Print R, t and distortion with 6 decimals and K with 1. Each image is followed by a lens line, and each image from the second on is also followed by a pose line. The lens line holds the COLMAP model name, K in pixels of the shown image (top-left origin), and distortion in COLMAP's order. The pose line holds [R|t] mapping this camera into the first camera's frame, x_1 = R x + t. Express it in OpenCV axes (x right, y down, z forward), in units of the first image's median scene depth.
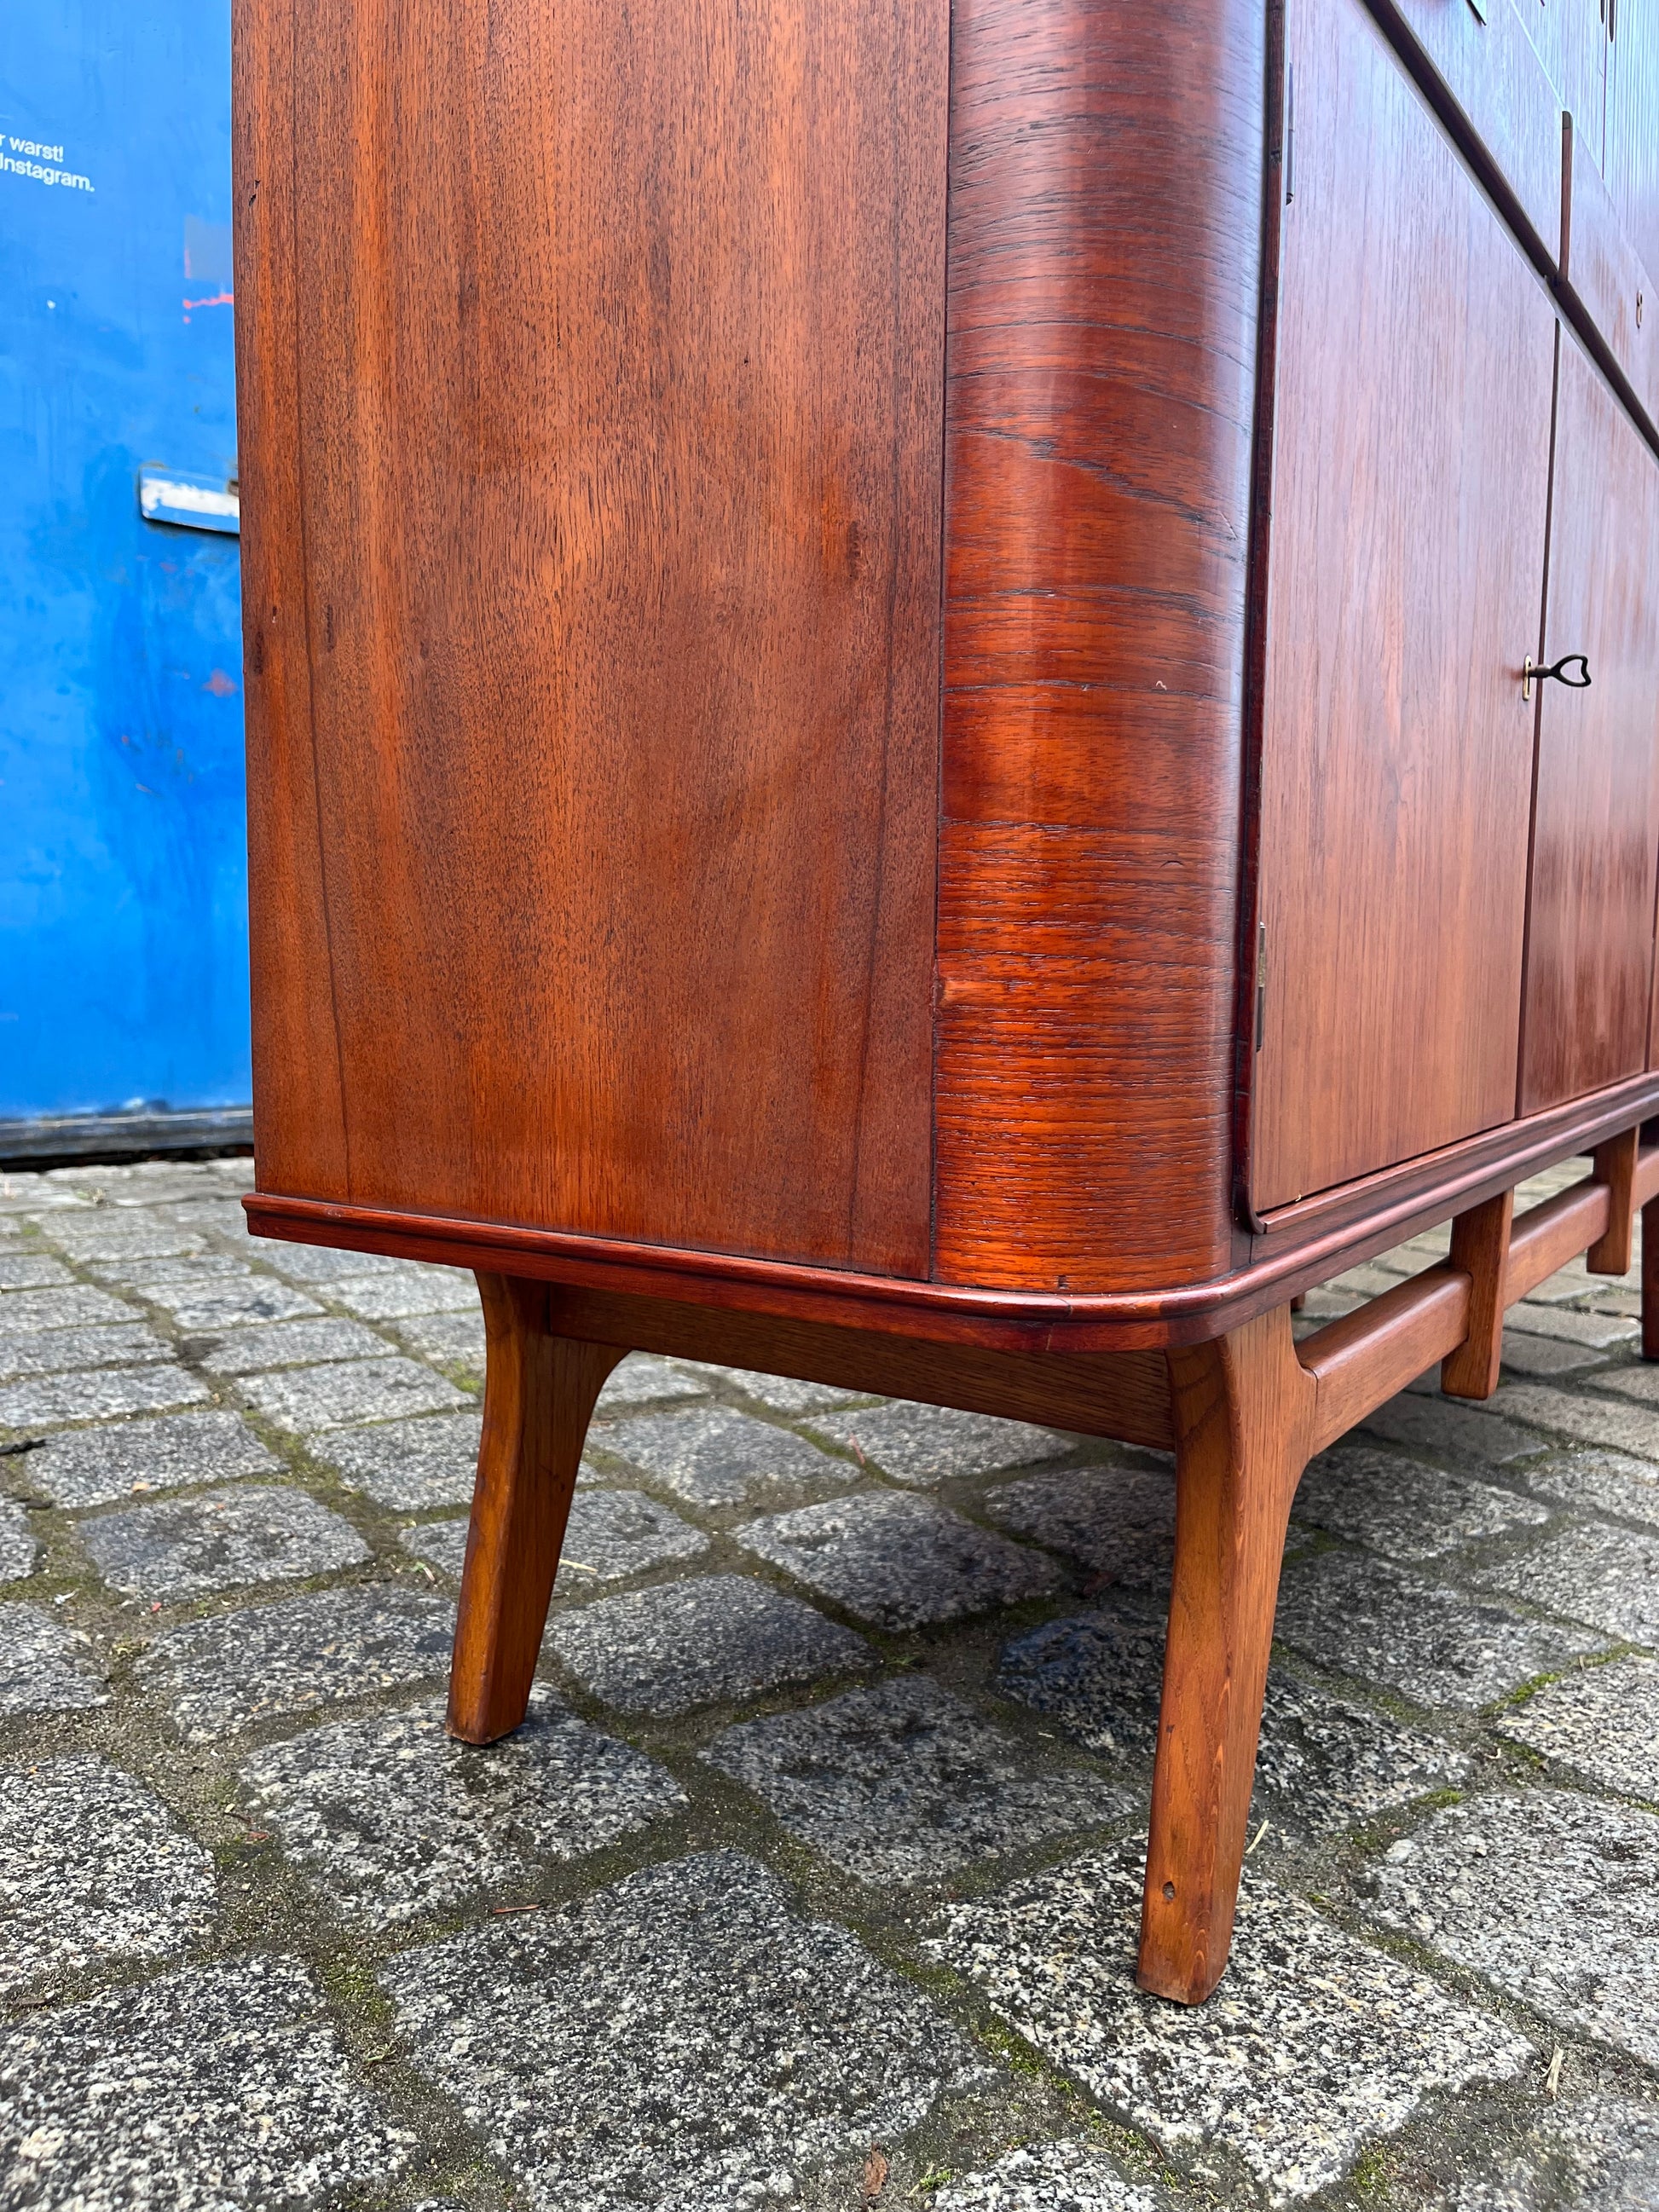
lens RADIAL K [[1679.7, 0, 829.5], [0, 1679.7, 1106.0], [0, 0, 1]] dist [0.079460, -0.112634]
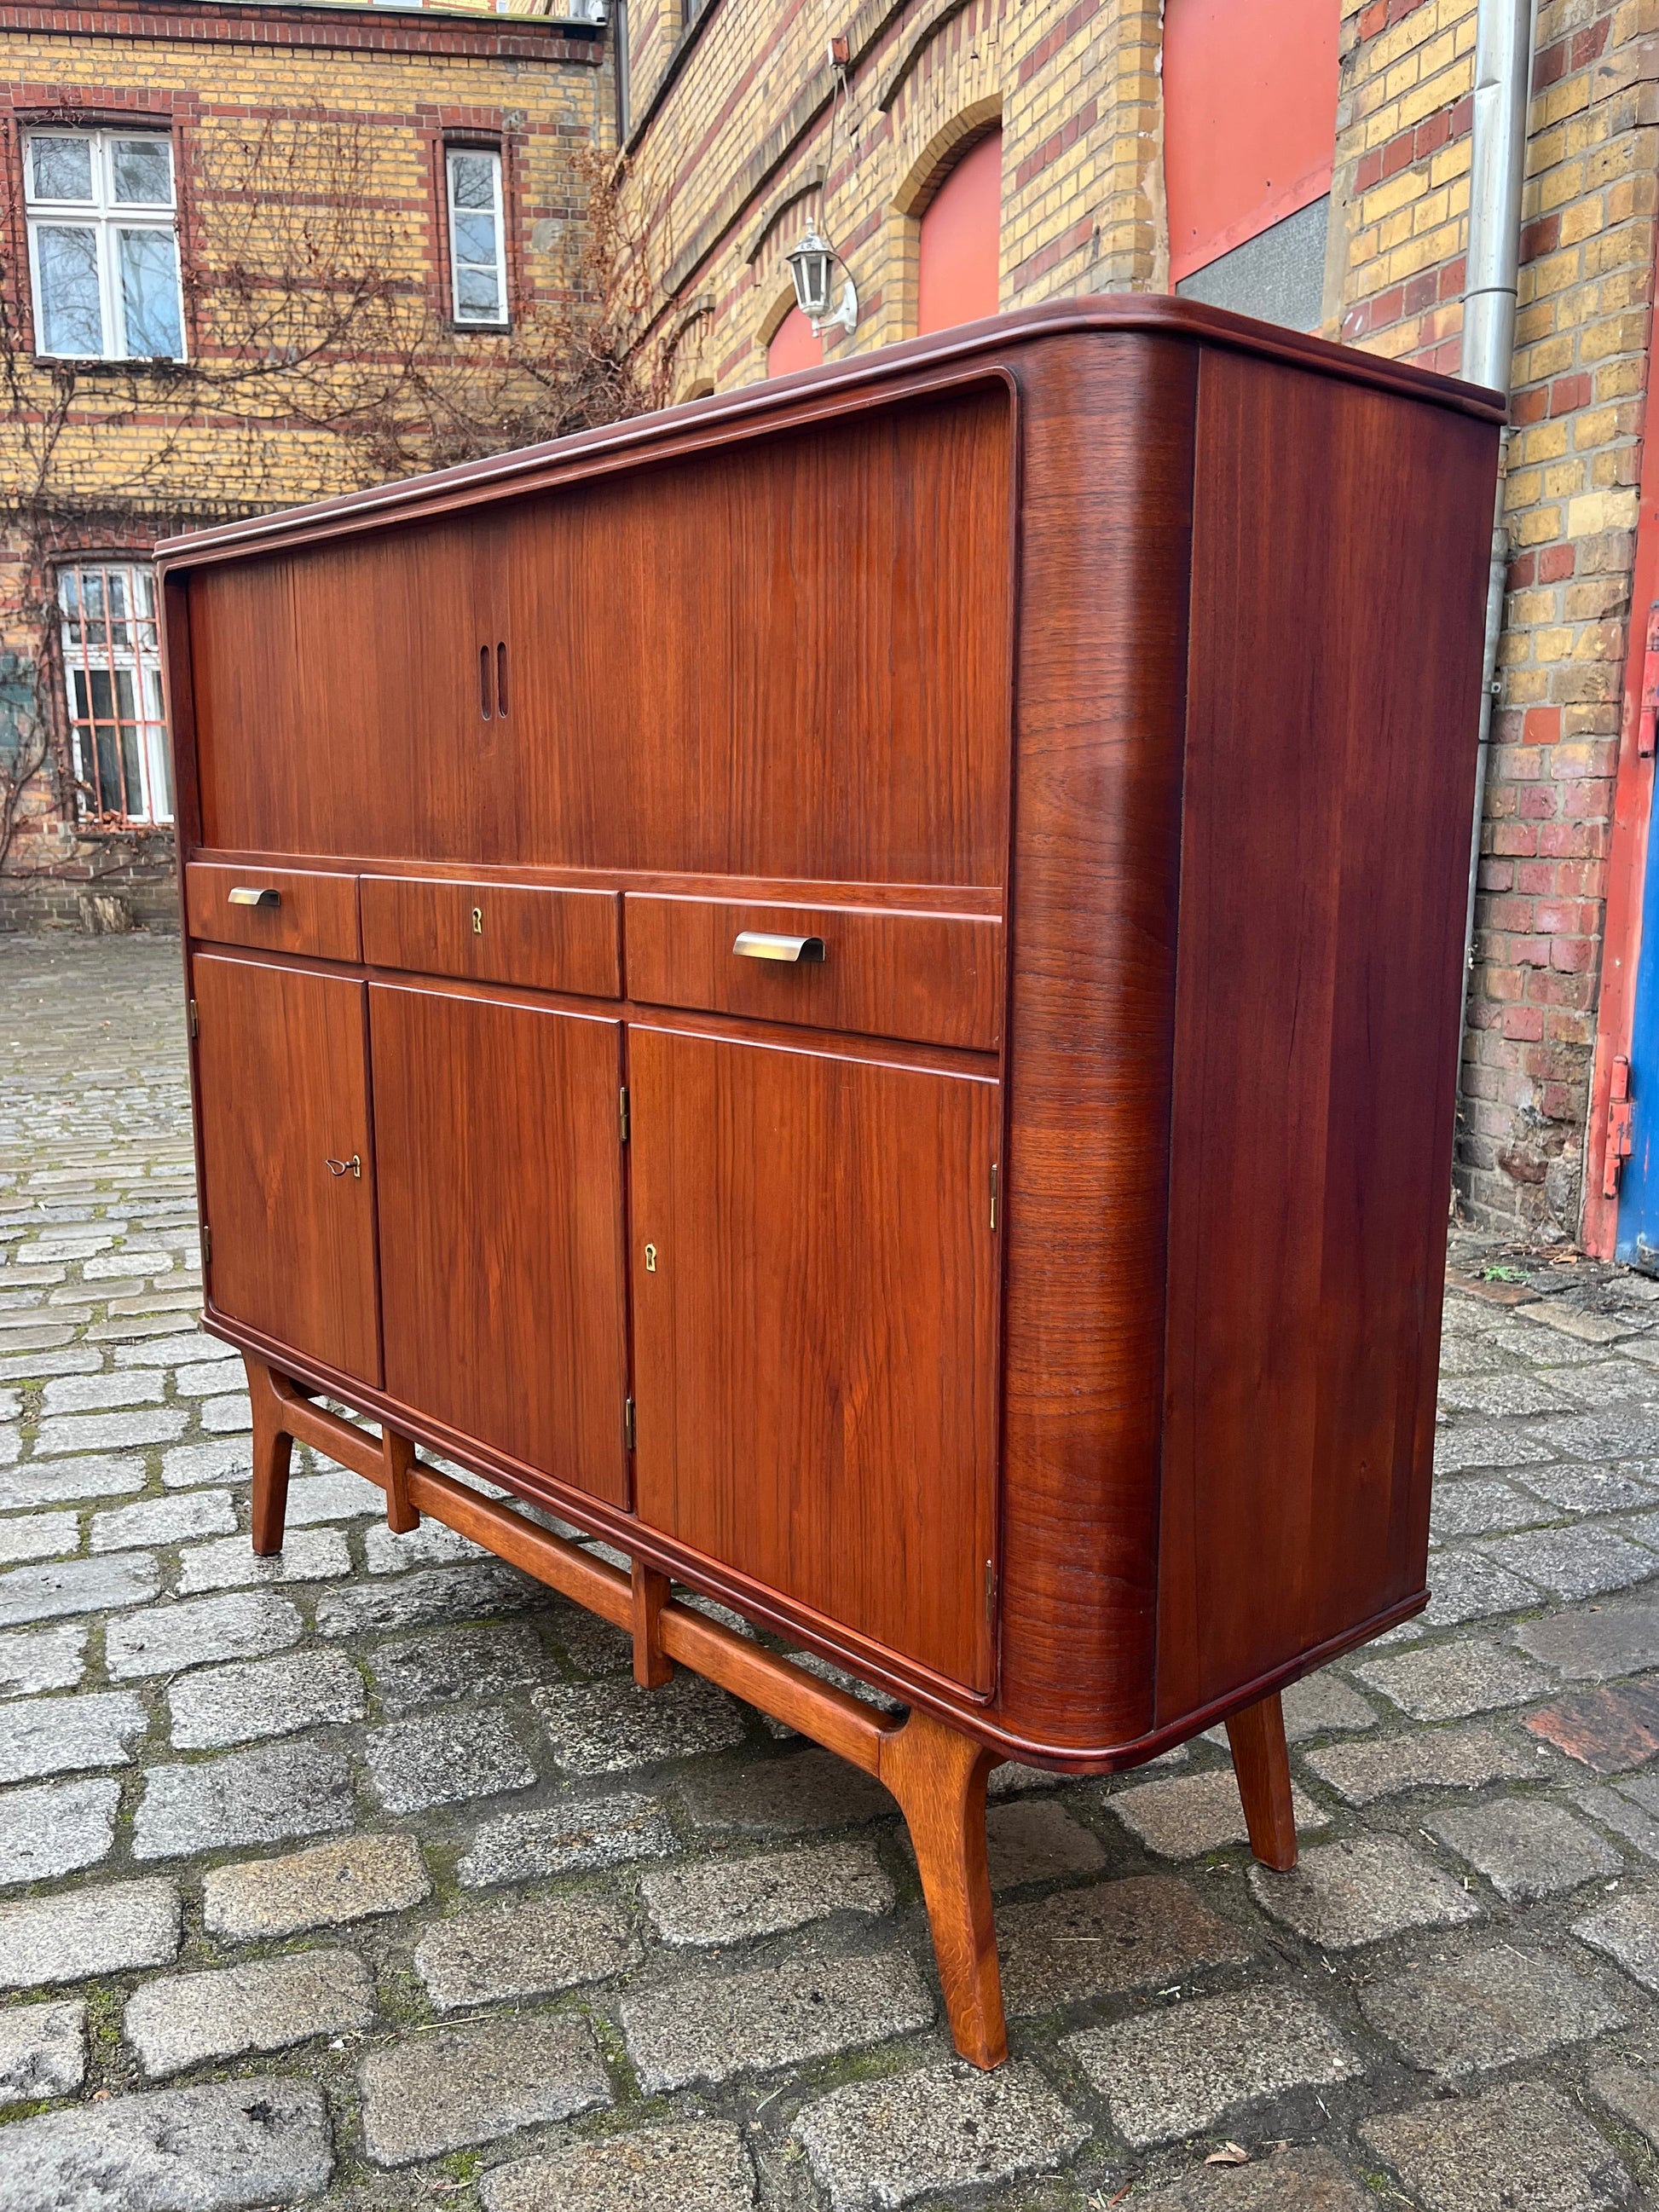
lens RADIAL K [[1787.8, 0, 872.5], [0, 1787.8, 1145.6], [0, 0, 1]] dist [0.086221, -0.126275]
pose [[-0.242758, 0.162974, -0.956299, 2.048880], [-0.101462, 0.976115, 0.192107, -0.667304], [0.964766, 0.143663, -0.220424, 1.841470]]
